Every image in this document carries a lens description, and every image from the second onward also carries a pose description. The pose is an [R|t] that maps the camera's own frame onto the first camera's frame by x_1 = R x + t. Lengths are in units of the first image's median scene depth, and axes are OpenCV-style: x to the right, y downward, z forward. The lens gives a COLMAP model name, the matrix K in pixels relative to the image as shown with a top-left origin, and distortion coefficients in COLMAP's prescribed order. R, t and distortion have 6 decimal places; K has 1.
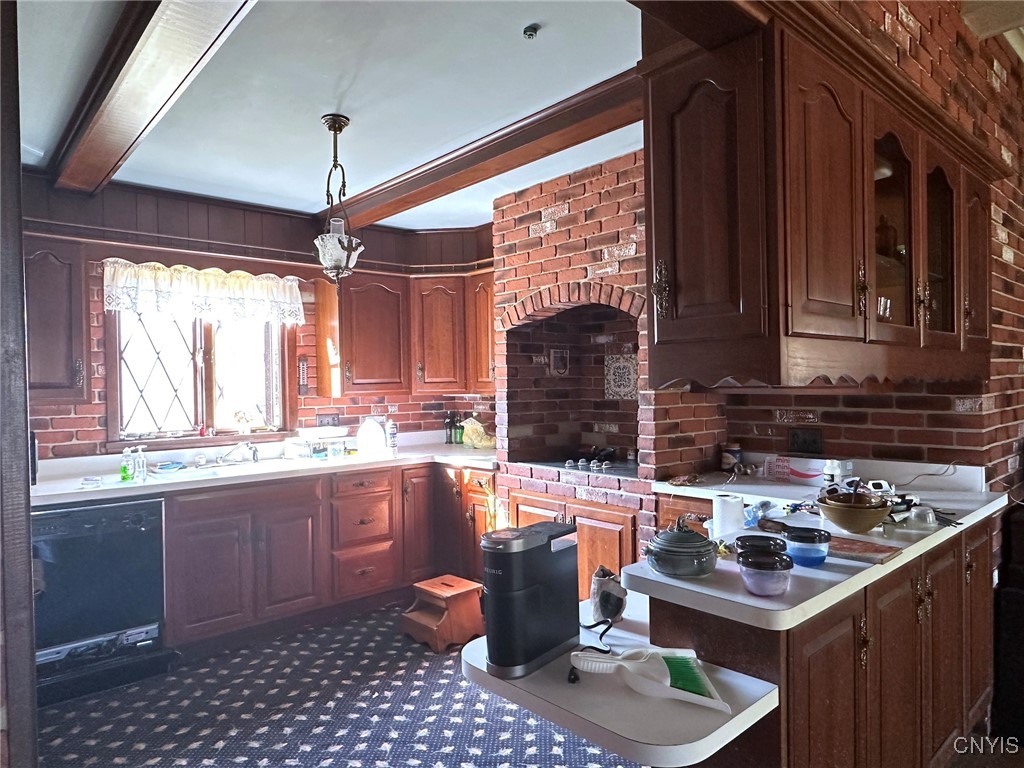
lens RADIAL K [[649.5, 0, 511.8], [0, 649.5, 386.6], [0, 0, 1]] dist [0.001790, 0.000470]
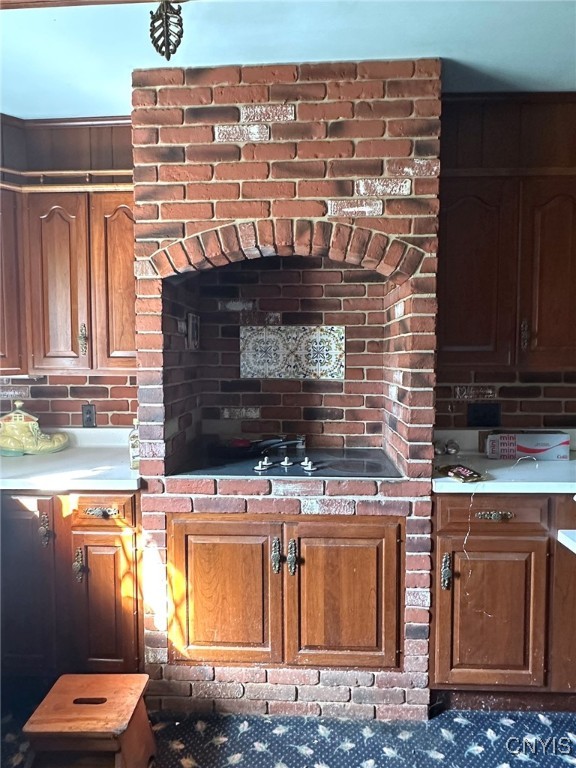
lens RADIAL K [[479.0, 0, 287.5], [0, 479.0, 381.5], [0, 0, 1]] dist [-0.001520, -0.002548]
pose [[0.702883, -0.026293, 0.710819, -0.294950], [-0.000475, 0.999299, 0.037433, -0.000239], [-0.711305, -0.026649, 0.702378, 0.621820]]
